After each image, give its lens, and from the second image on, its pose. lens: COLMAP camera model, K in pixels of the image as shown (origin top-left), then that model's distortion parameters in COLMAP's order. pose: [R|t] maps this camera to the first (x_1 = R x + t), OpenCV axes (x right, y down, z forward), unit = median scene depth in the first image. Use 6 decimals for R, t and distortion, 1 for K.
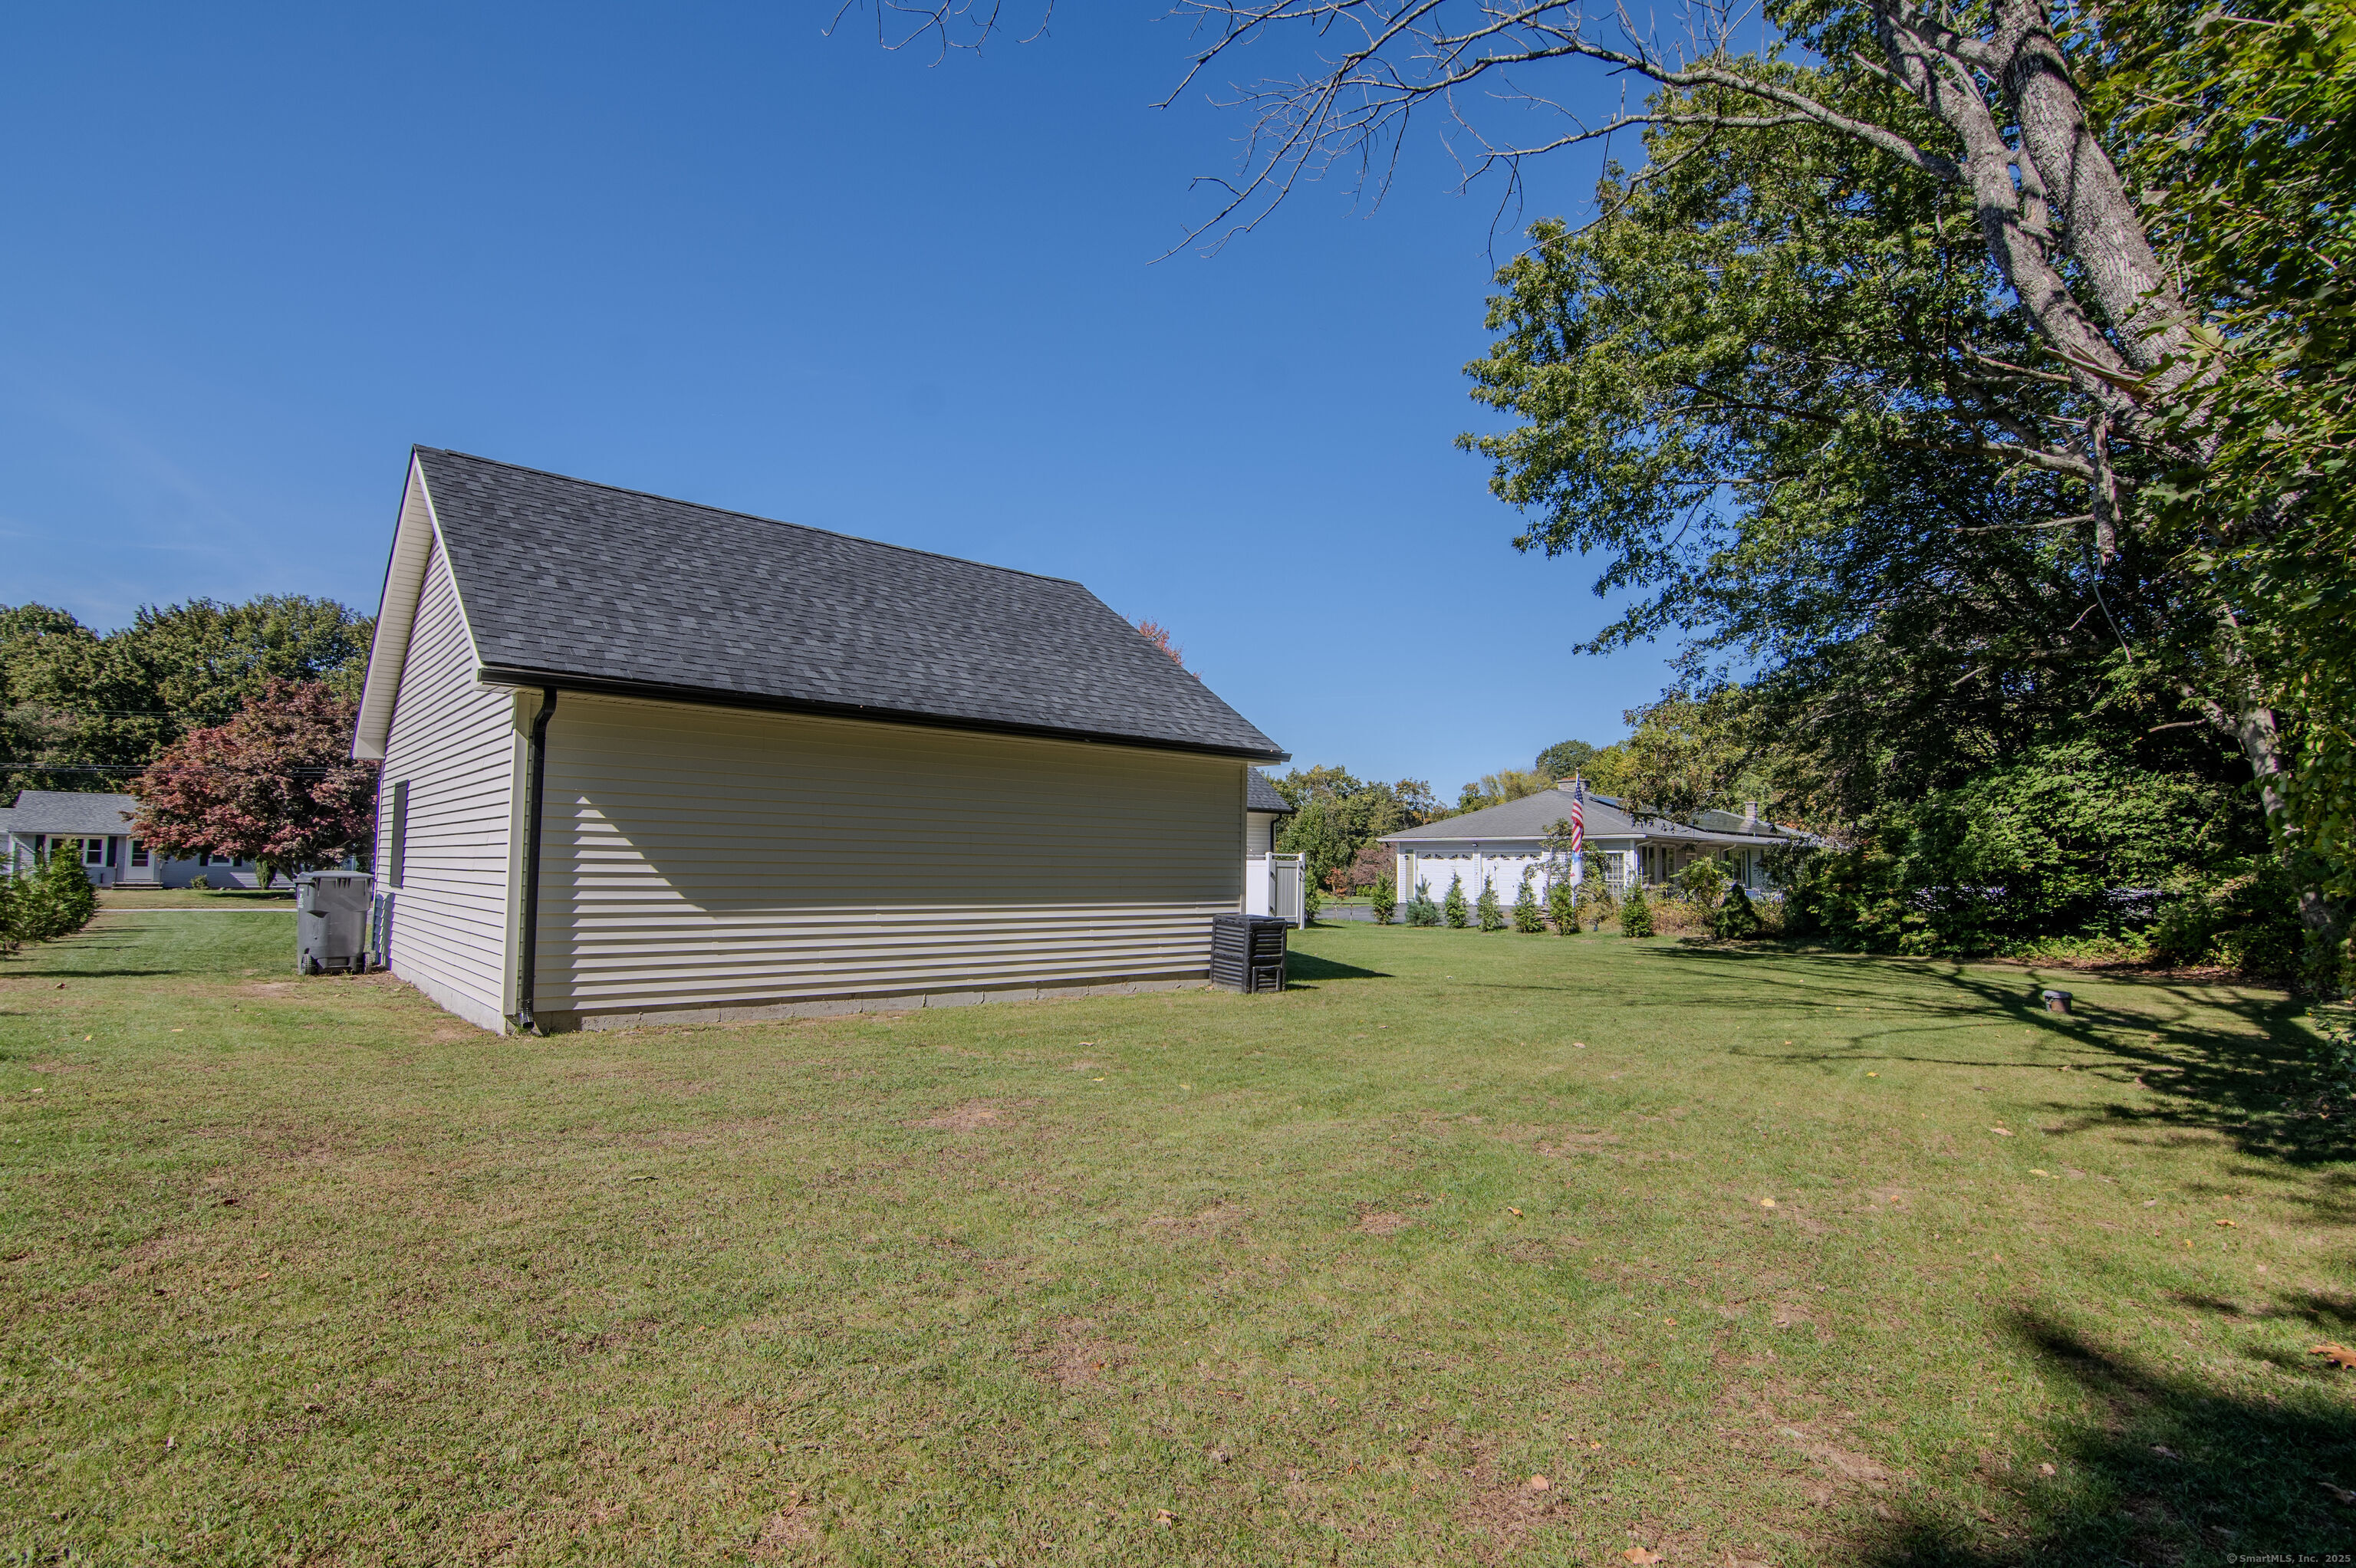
lens RADIAL K [[1151.2, 0, 1172.8], [0, 1151.2, 792.7], [0, 0, 1]] dist [-0.026009, 0.001645]
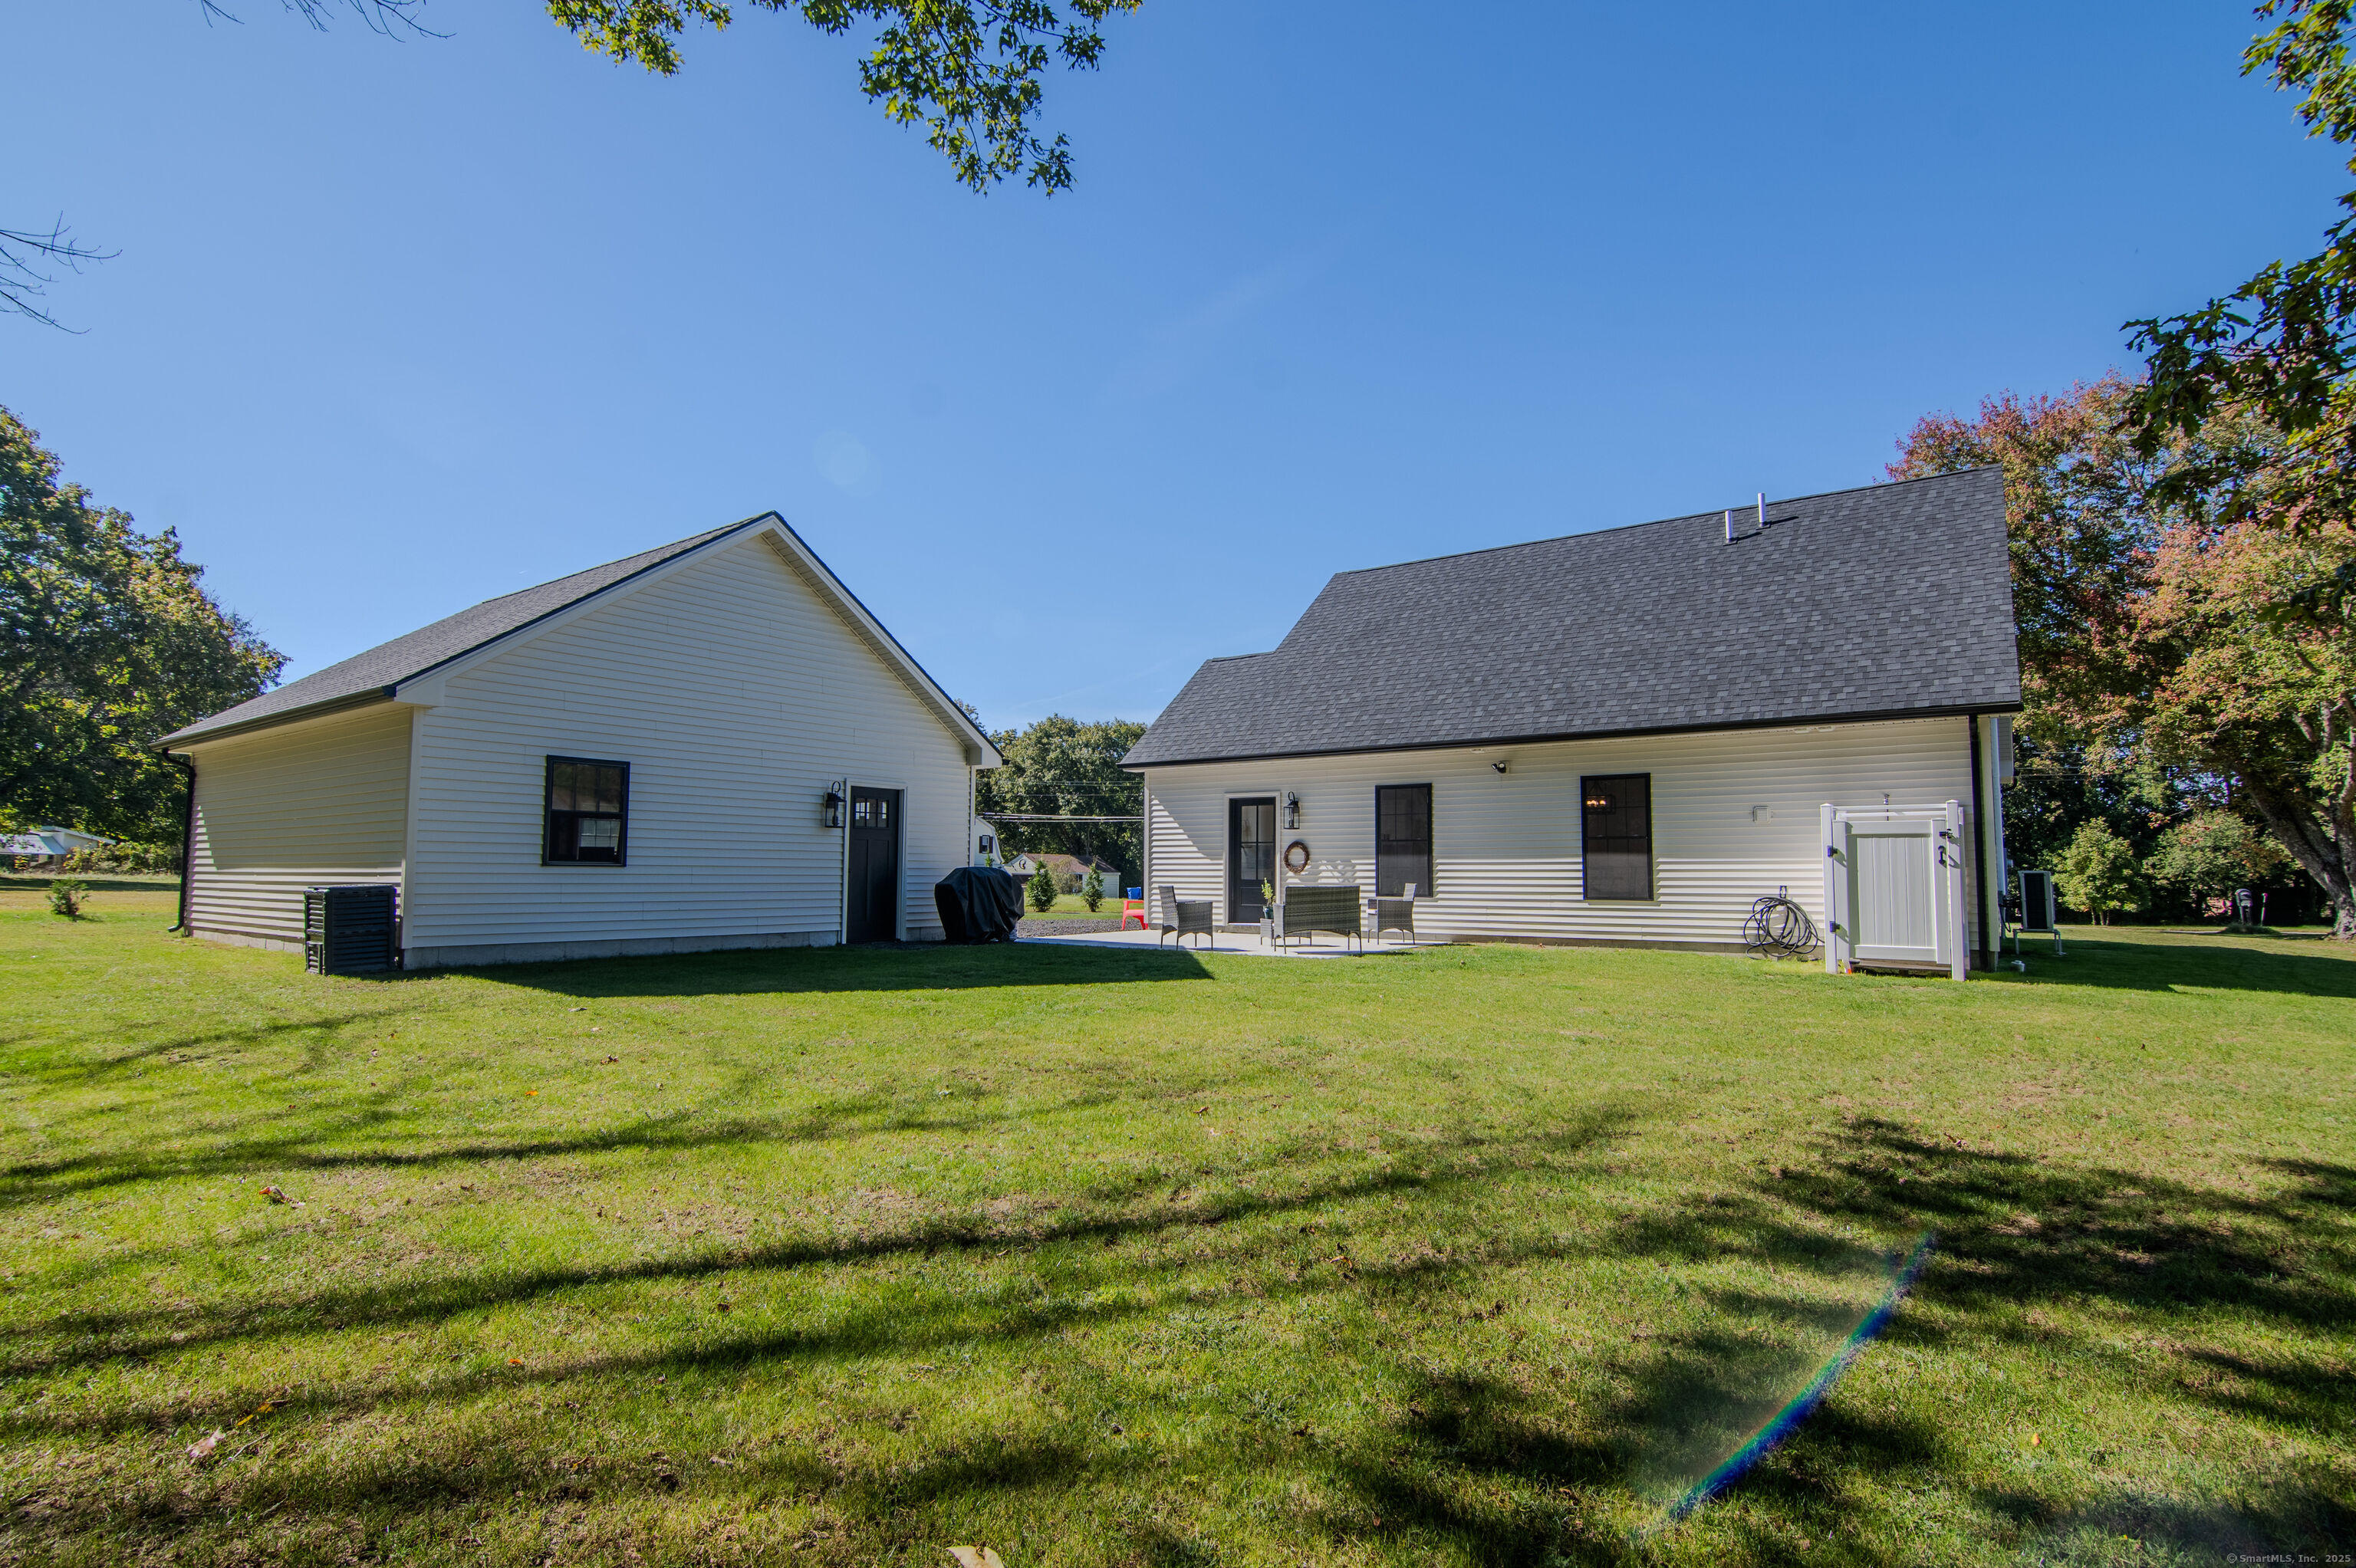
lens RADIAL K [[1152.9, 0, 1187.8], [0, 1152.9, 791.2], [0, 0, 1]] dist [-0.020629, 0.000580]
pose [[0.201627, -0.082400, -0.975990, 0.469632], [0.064525, 0.995408, -0.070709, 0.060800], [0.977335, -0.048719, 0.206018, 0.636364]]
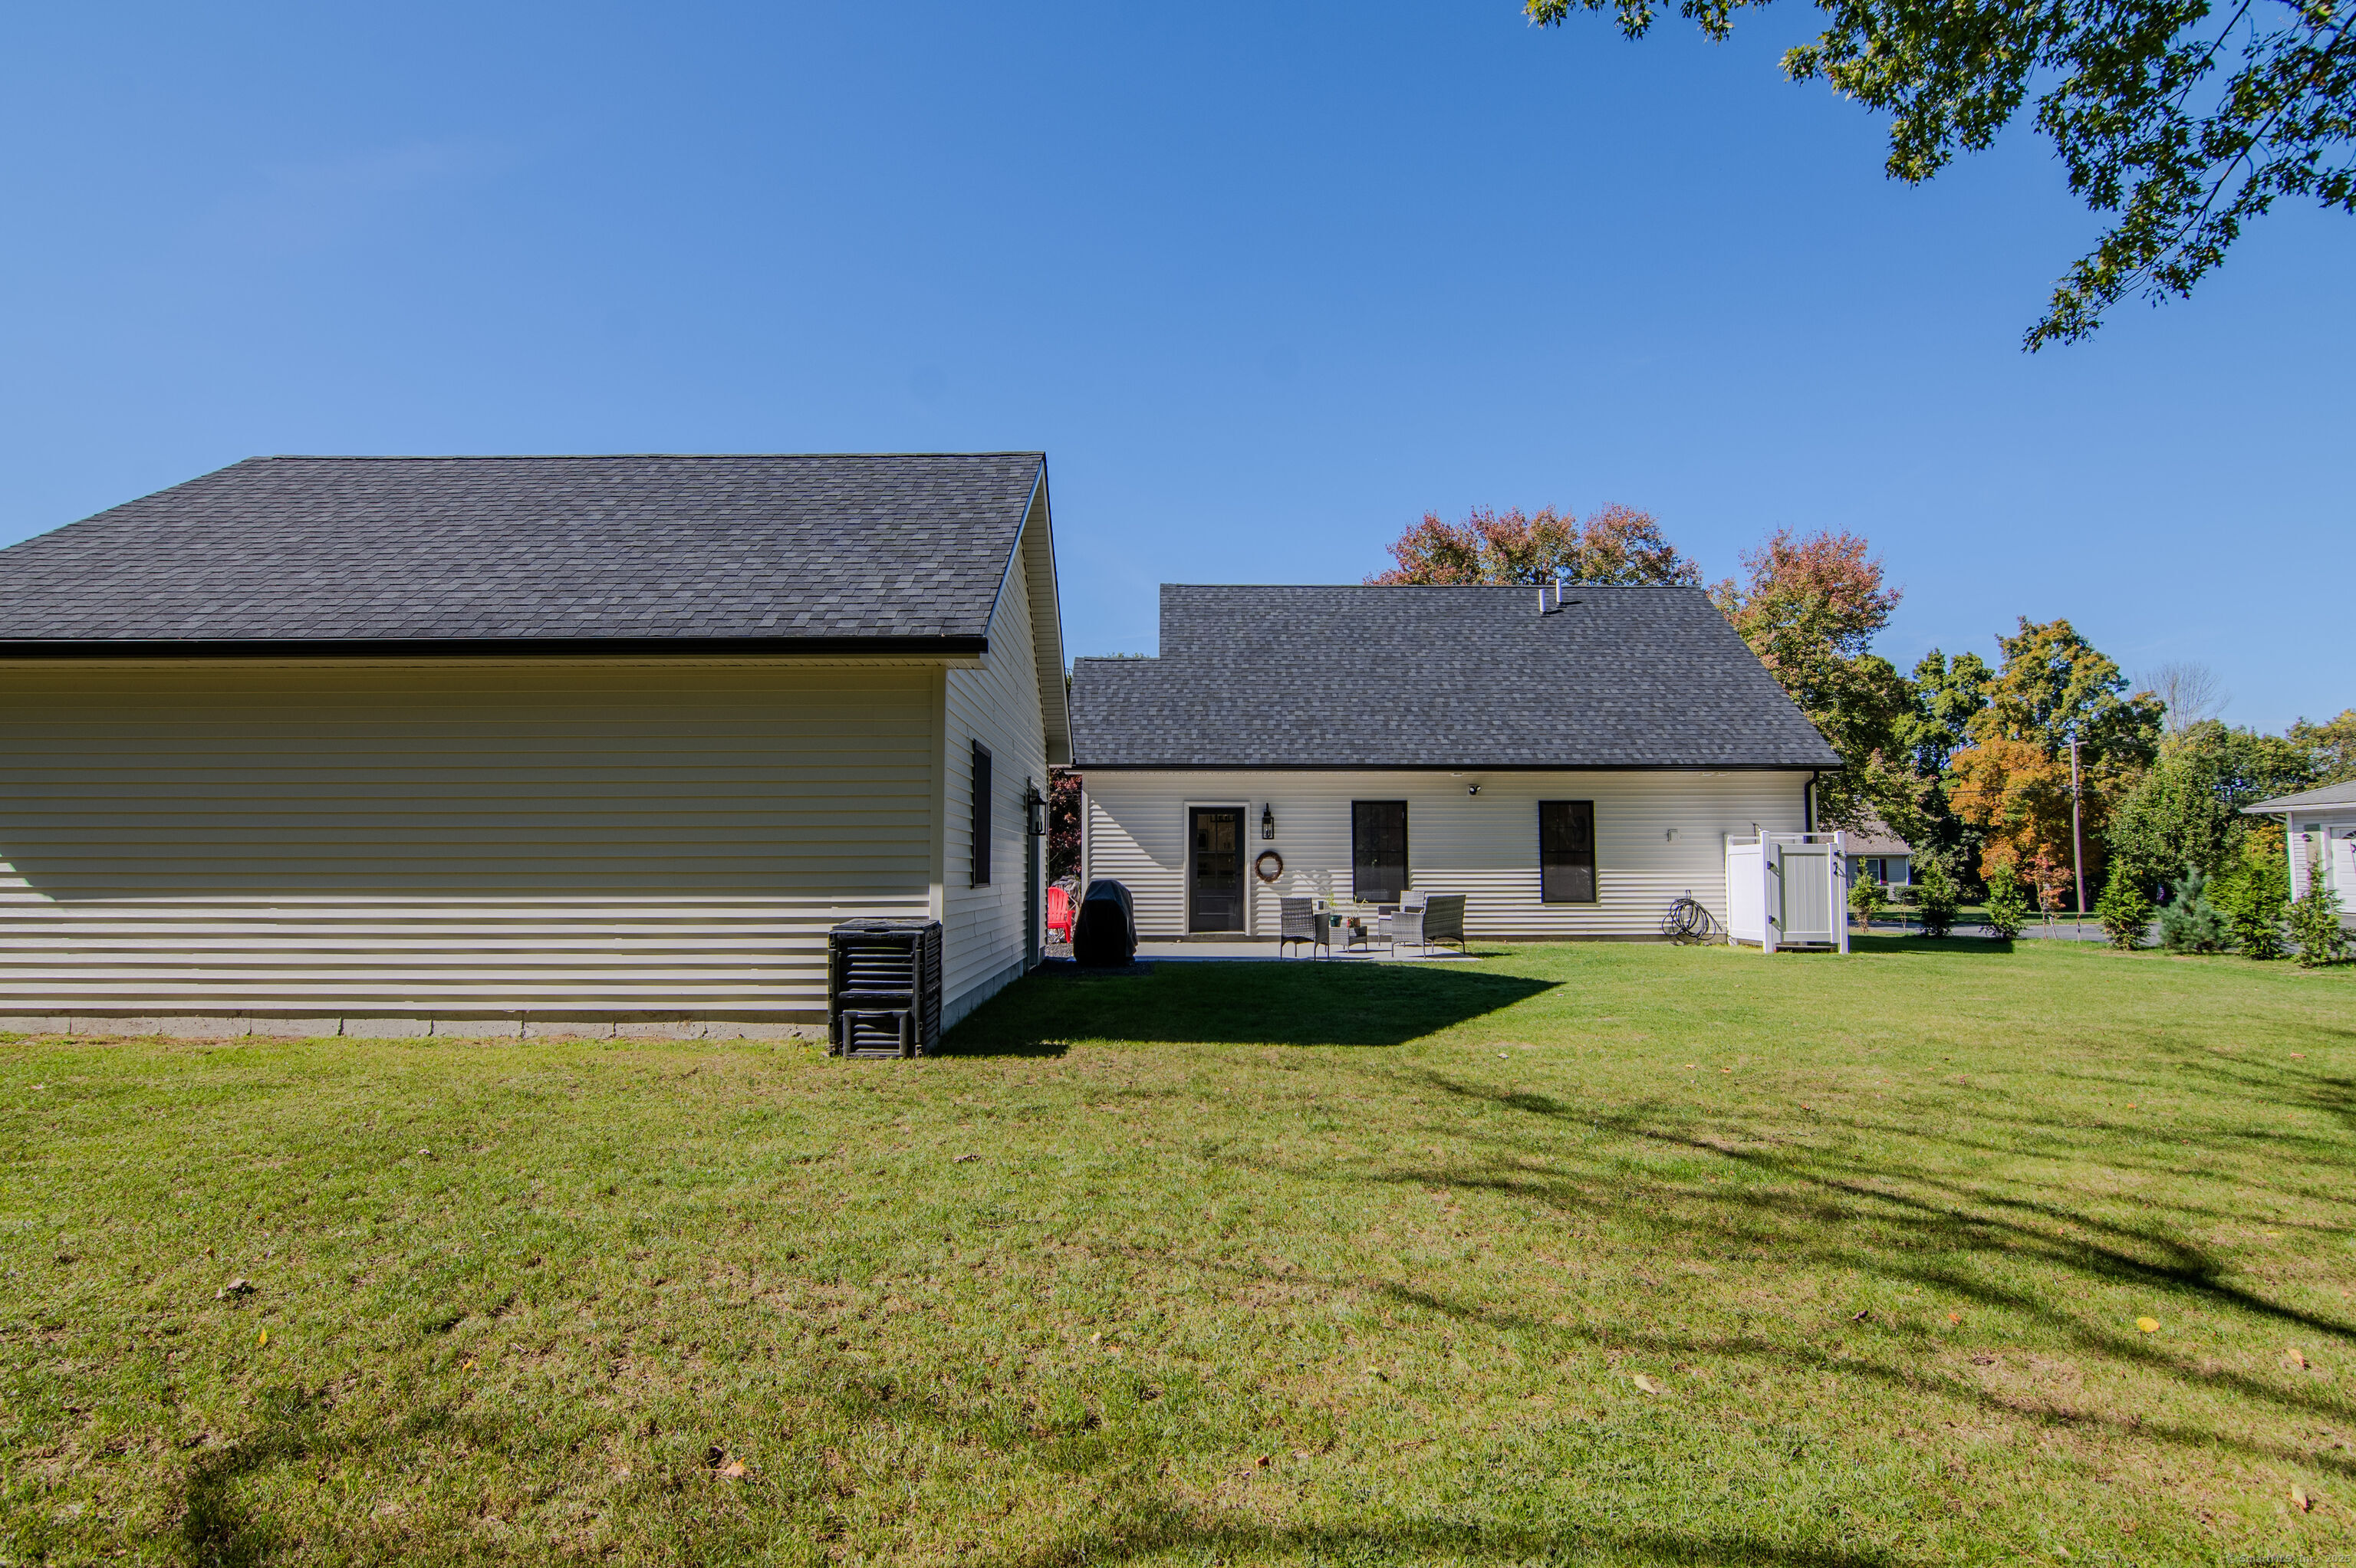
lens RADIAL K [[1152.9, 0, 1187.8], [0, 1152.9, 791.2], [0, 0, 1]] dist [-0.020629, 0.000580]
pose [[0.749725, -0.060920, -0.658939, 0.258370], [0.054916, 0.998047, -0.029789, 0.030169], [0.659467, -0.013852, 0.751606, 0.301230]]
